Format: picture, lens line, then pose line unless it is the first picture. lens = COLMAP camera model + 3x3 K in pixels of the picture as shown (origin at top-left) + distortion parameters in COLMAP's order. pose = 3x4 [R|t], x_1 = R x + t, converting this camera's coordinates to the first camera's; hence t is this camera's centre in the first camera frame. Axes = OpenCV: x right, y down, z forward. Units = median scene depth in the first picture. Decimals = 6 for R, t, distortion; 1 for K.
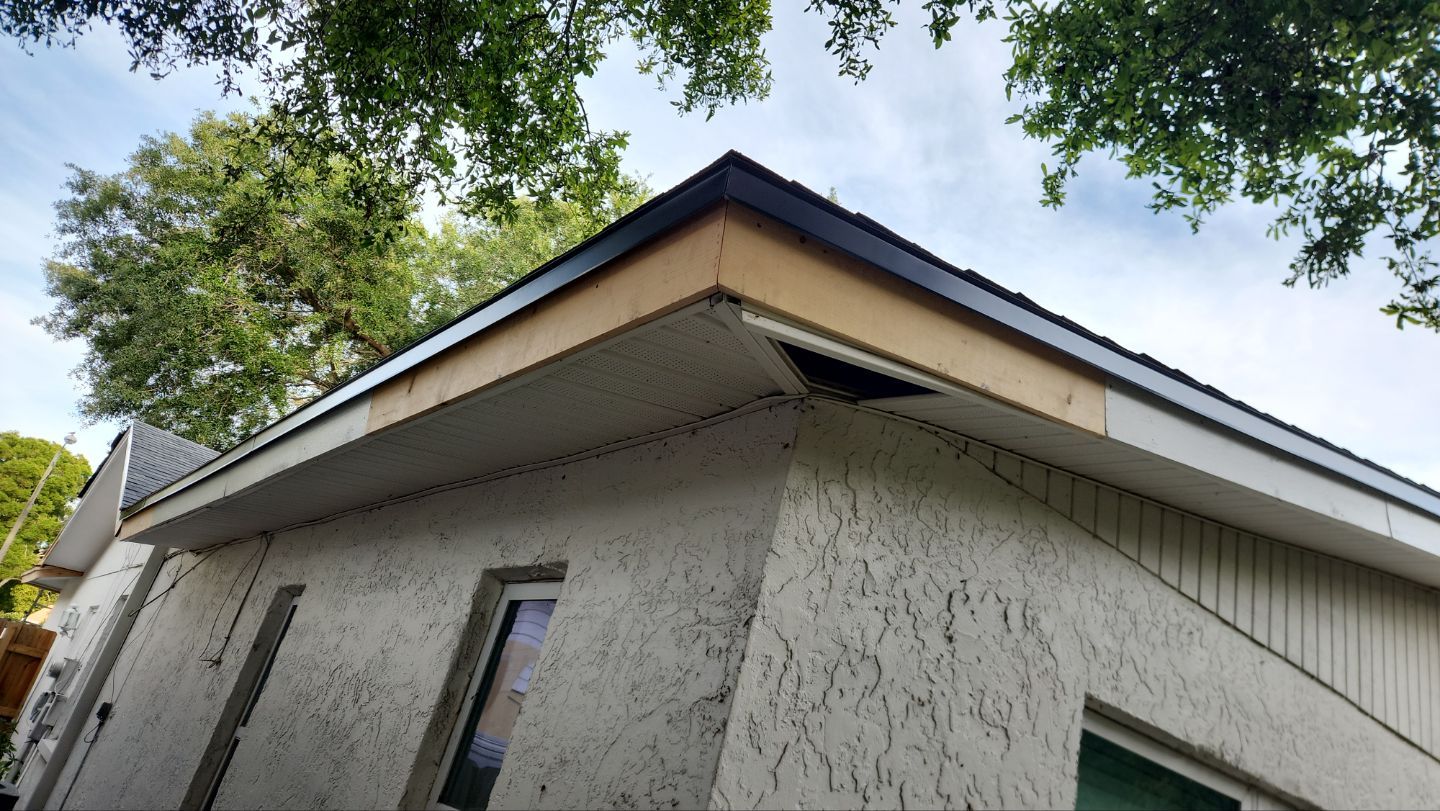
lens RADIAL K [[945.4, 0, 710.1], [0, 945.4, 427.6], [0, 0, 1]] dist [0.071271, -0.066654]
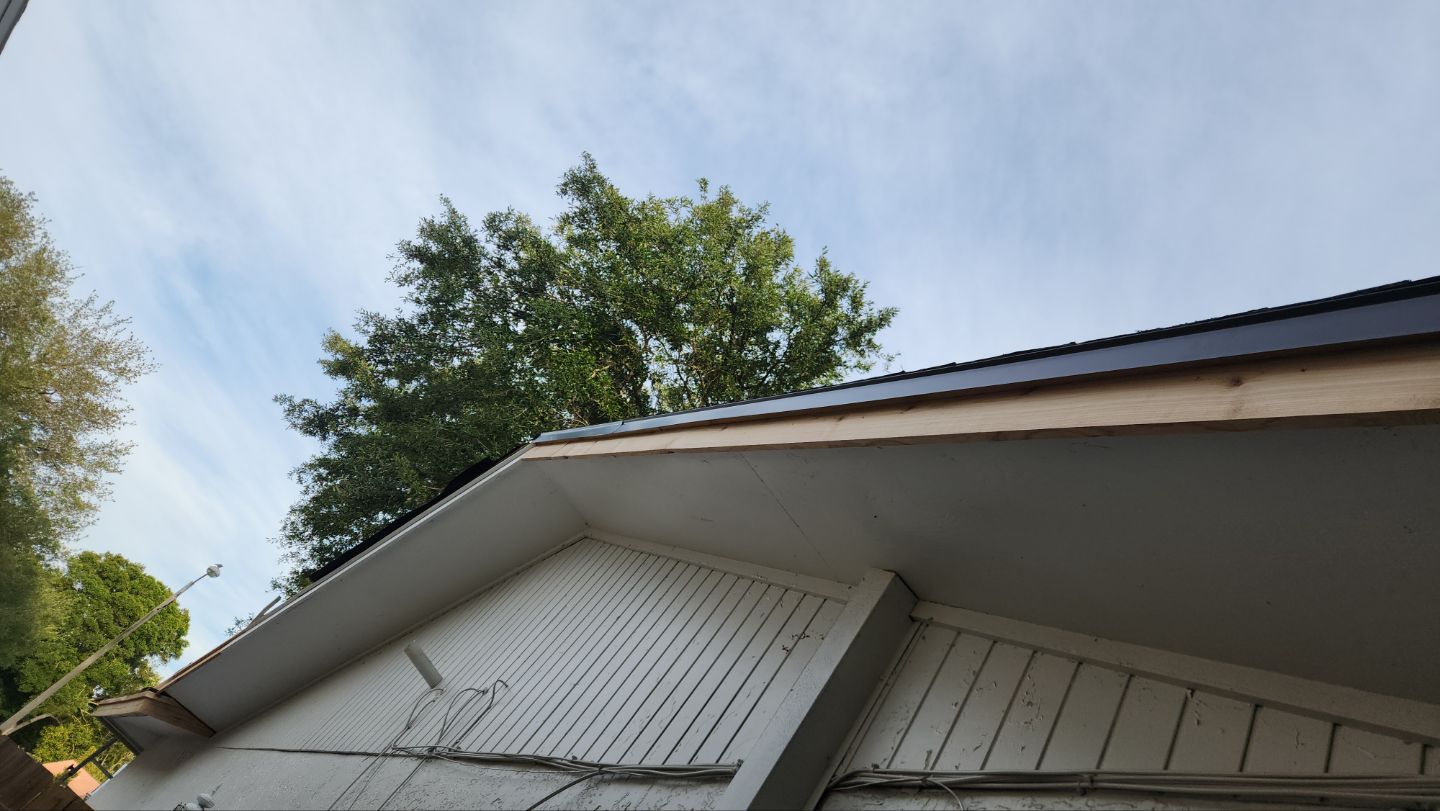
lens RADIAL K [[945.4, 0, 710.1], [0, 945.4, 427.6], [0, 0, 1]] dist [0.071271, -0.066654]
pose [[0.941631, 0.292078, -0.167393, -0.071117], [-0.333076, 0.880530, -0.337234, 0.018210], [0.048896, 0.373305, 0.926419, 0.092389]]
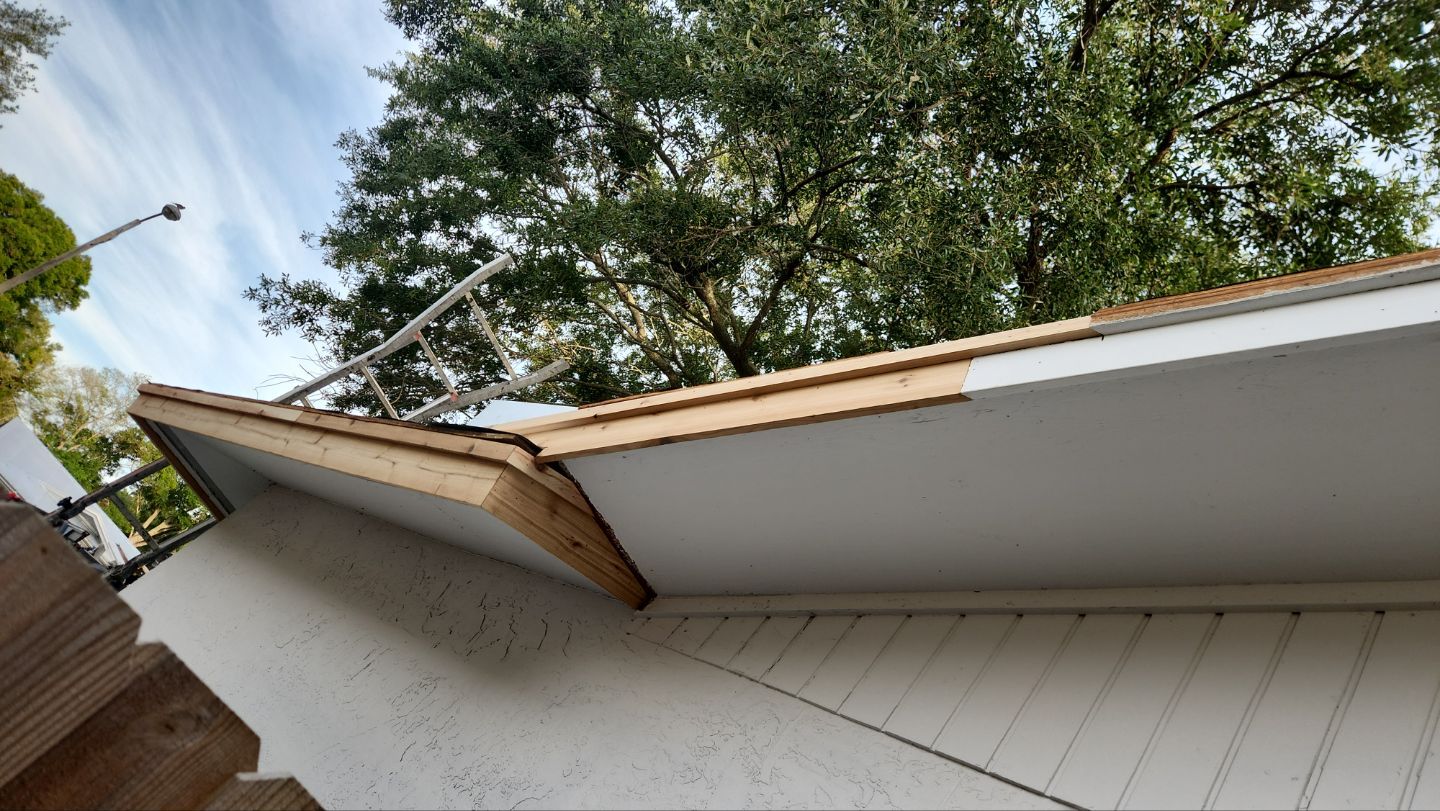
lens RADIAL K [[945.4, 0, 710.1], [0, 945.4, 427.6], [0, 0, 1]] dist [0.071271, -0.066654]
pose [[0.859523, 0.511066, 0.005690, -0.136422], [-0.502326, 0.846773, -0.175057, 0.030919], [-0.094284, 0.147607, 0.984542, 0.169648]]
